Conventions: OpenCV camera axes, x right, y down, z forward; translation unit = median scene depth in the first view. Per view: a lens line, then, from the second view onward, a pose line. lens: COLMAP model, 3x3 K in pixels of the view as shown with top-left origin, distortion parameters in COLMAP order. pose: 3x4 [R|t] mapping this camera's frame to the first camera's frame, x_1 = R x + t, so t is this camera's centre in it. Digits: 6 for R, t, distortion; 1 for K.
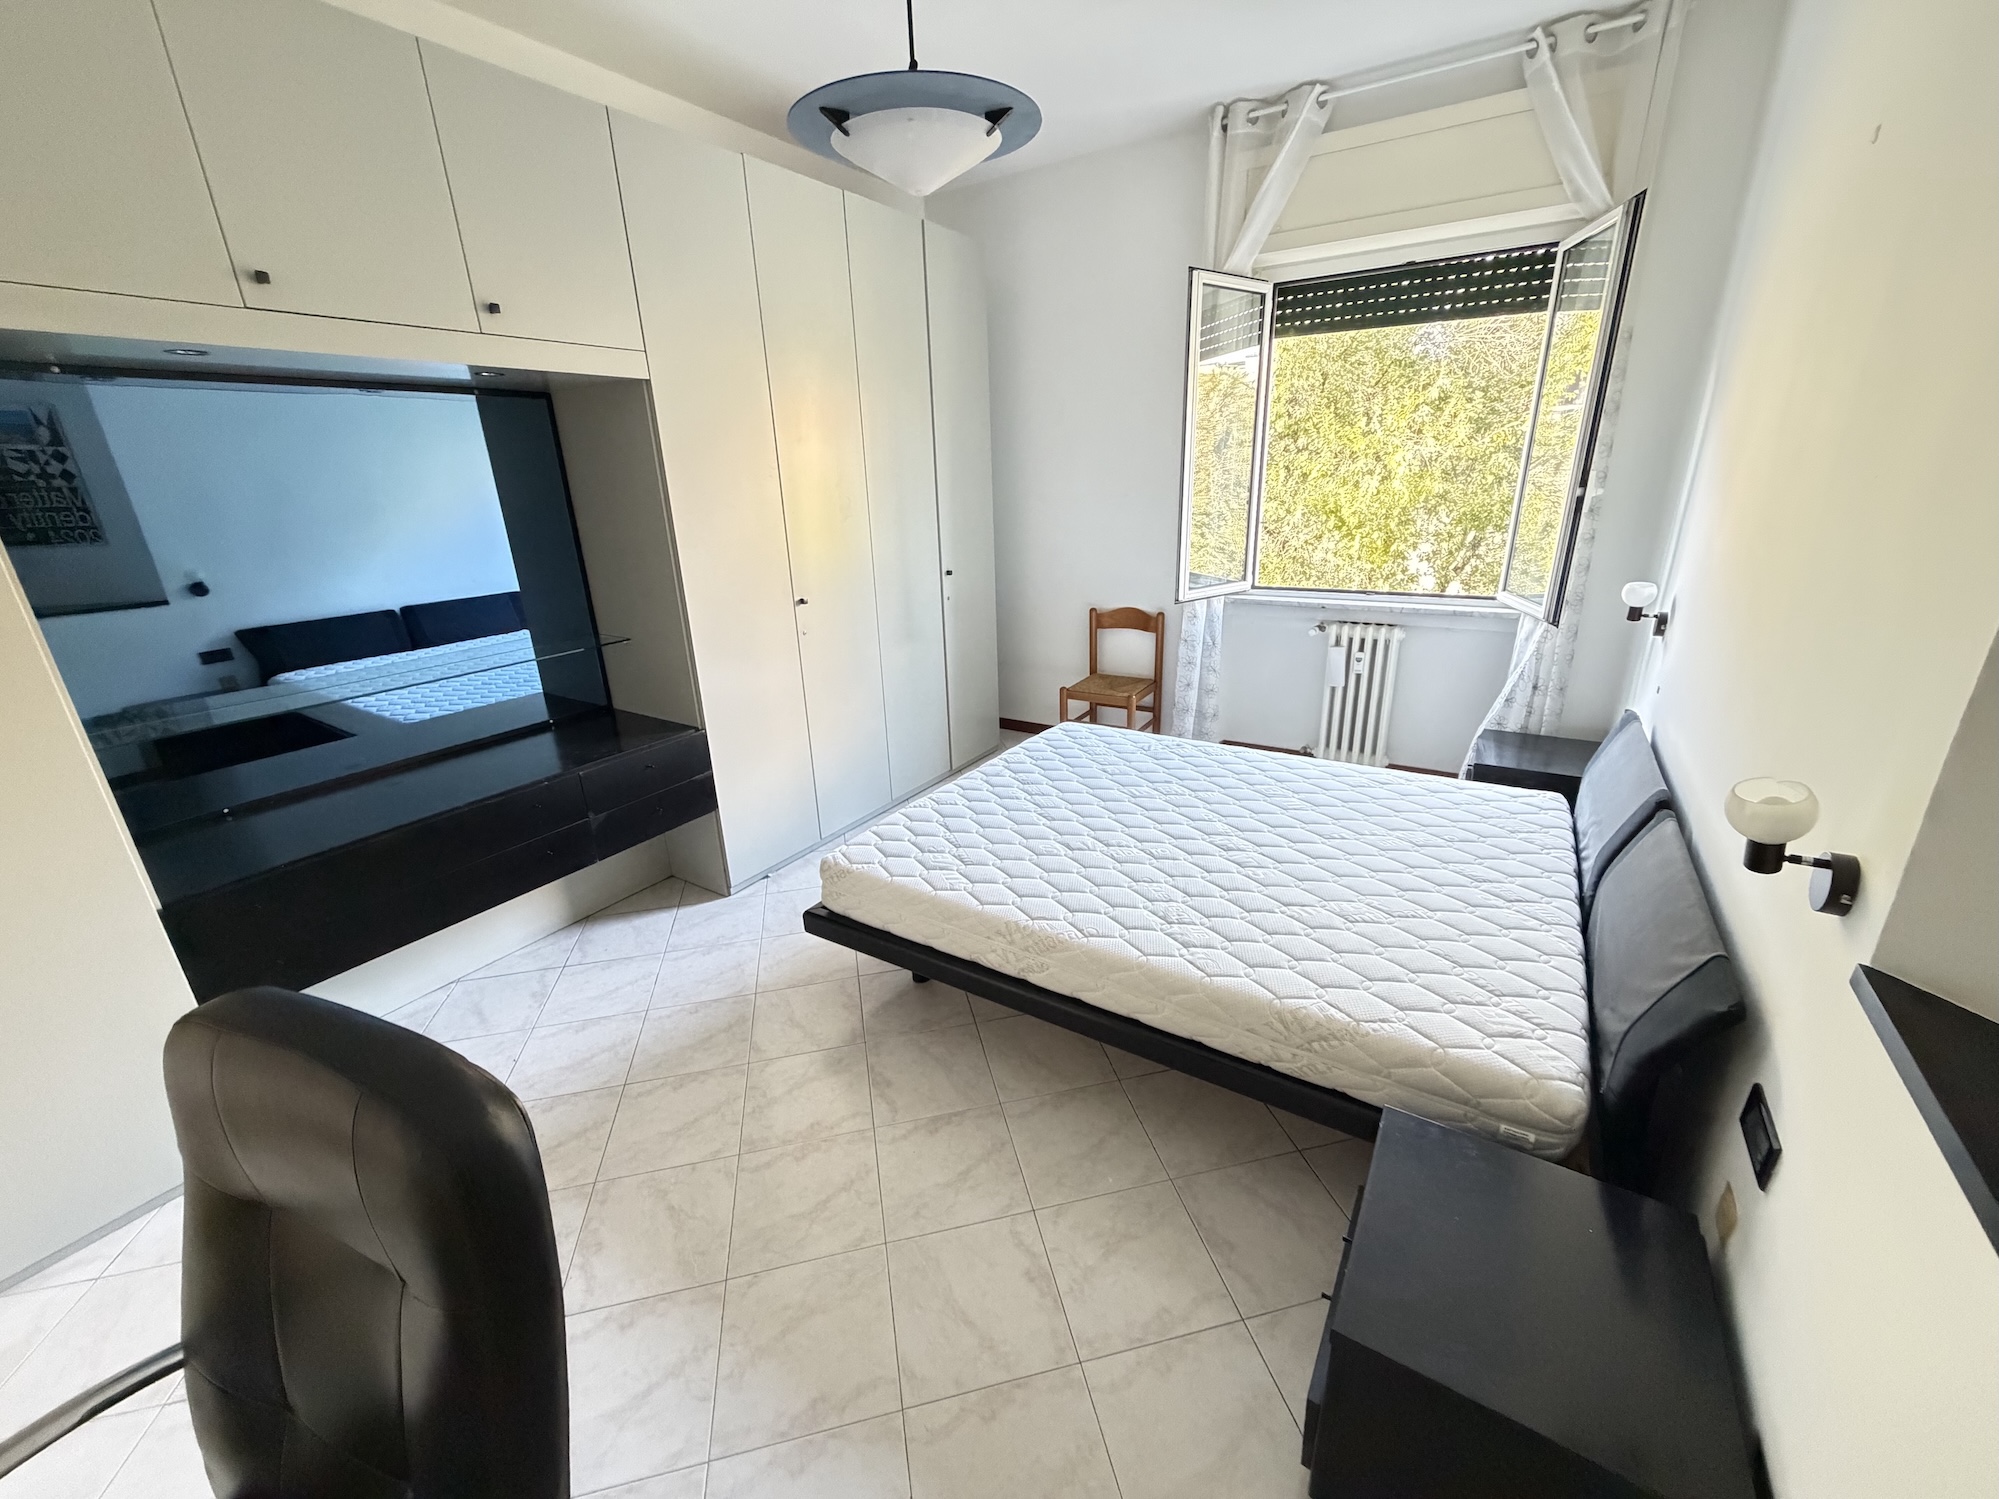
lens RADIAL K [[788.1, 0, 992.8], [0, 788.1, 750.1], [0, 0, 1]] dist [-0.000116, -0.000185]
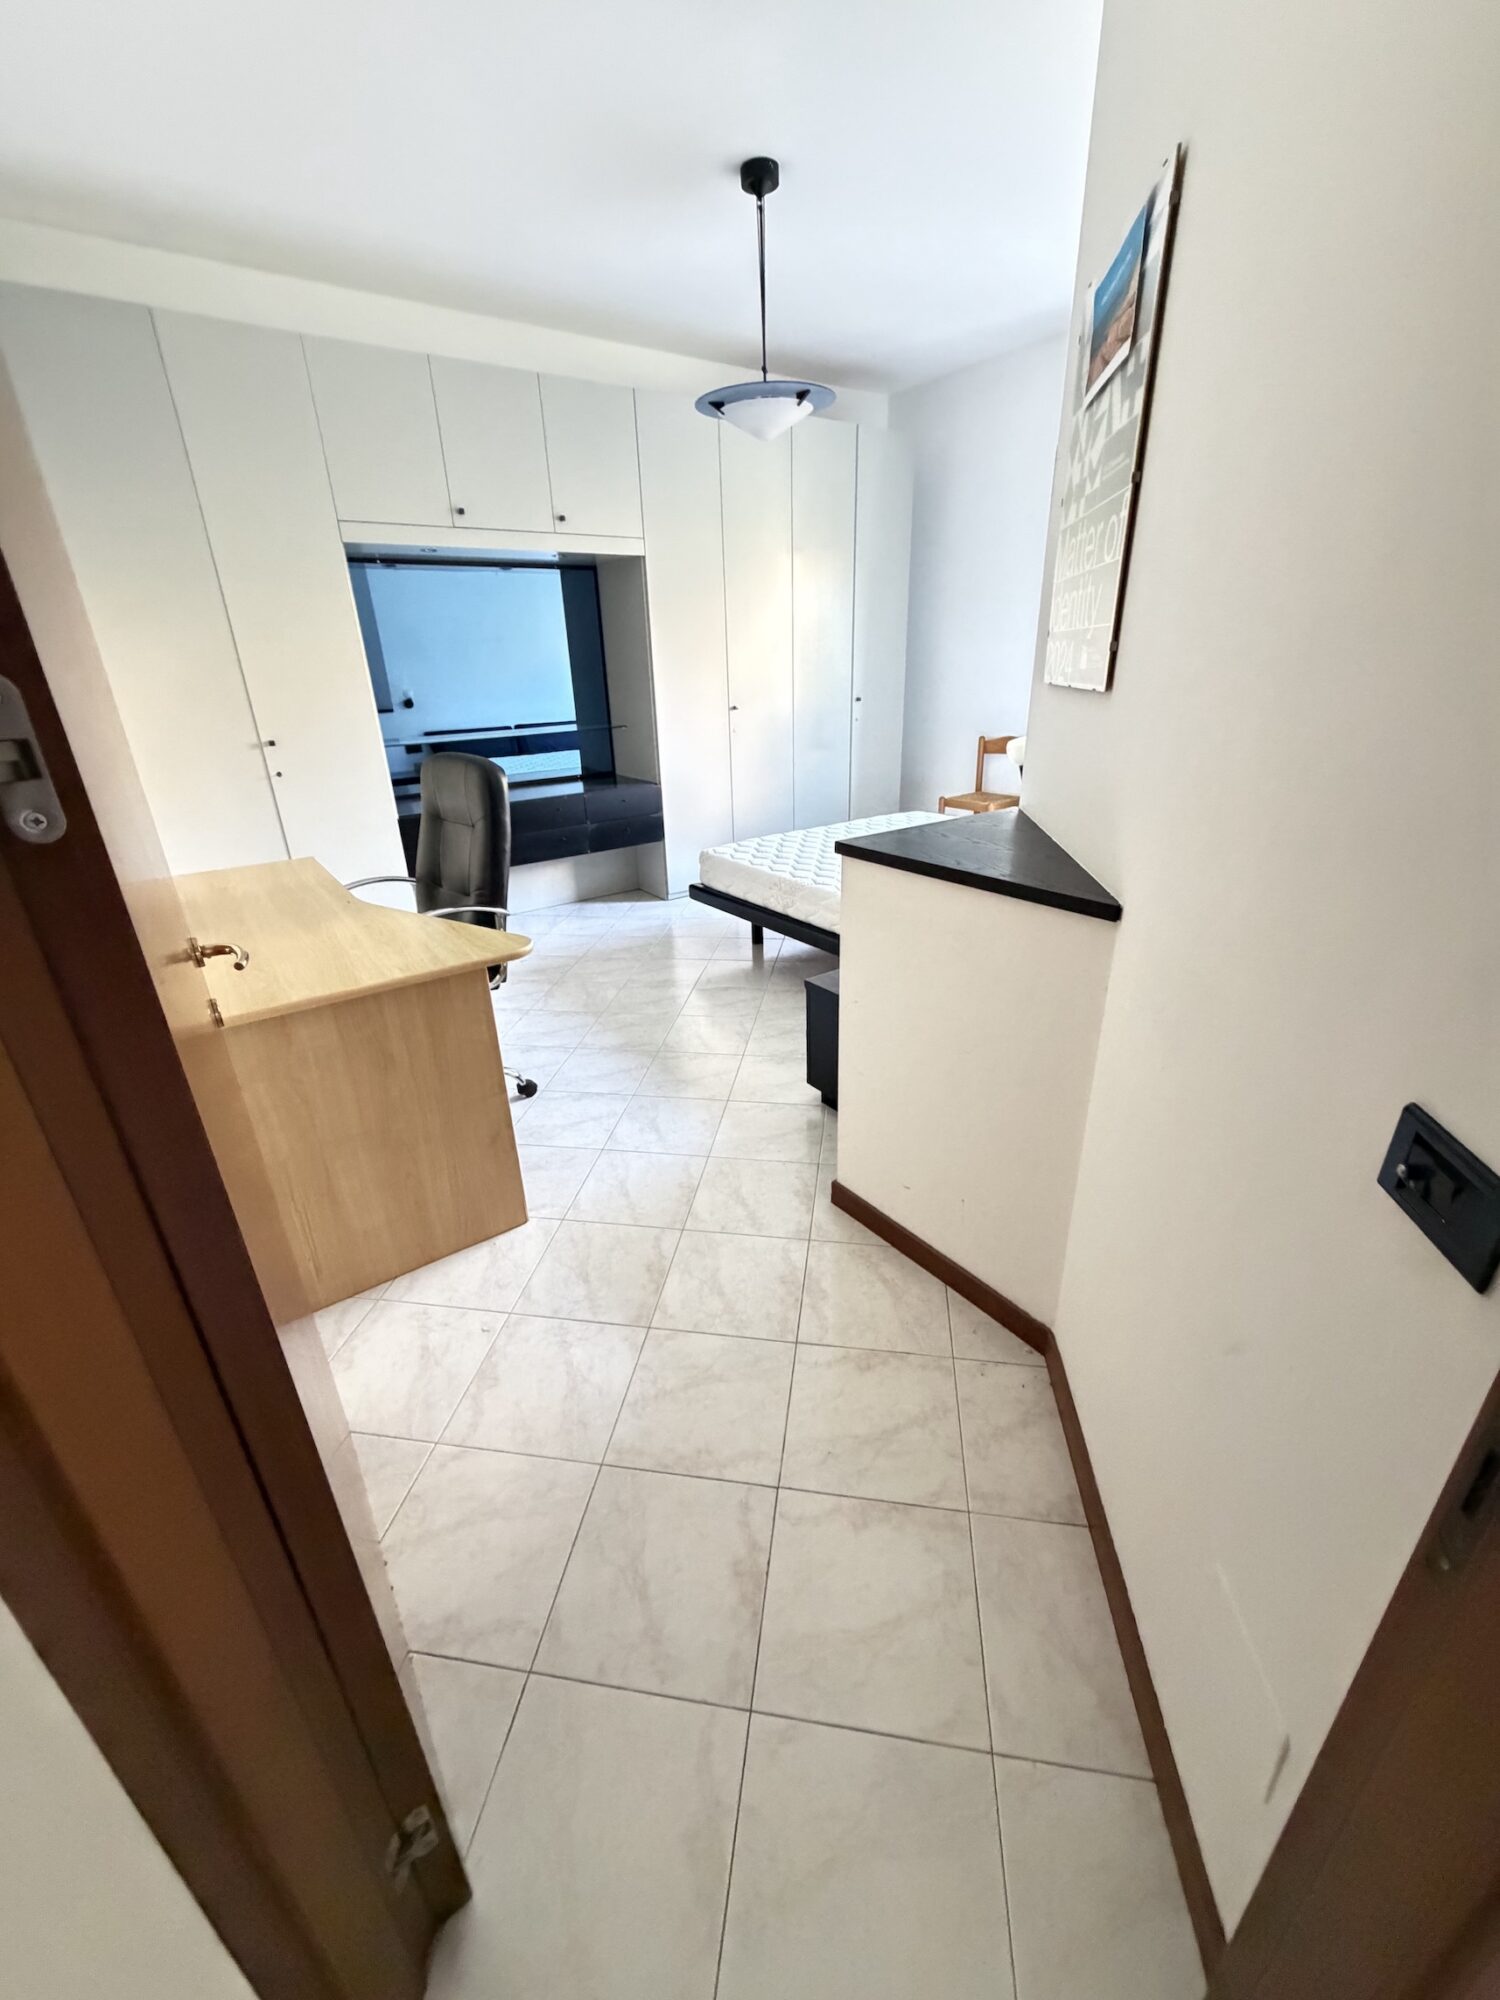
lens RADIAL K [[788.5, 0, 751.6], [0, 788.5, 997.3], [0, 0, 1]] dist [-0.000116, -0.000185]
pose [[0.931699, 0.148406, -0.331531, 0.503783], [-0.121557, 0.987491, 0.100428, 0.273934], [0.342288, -0.053269, 0.938084, -0.572863]]
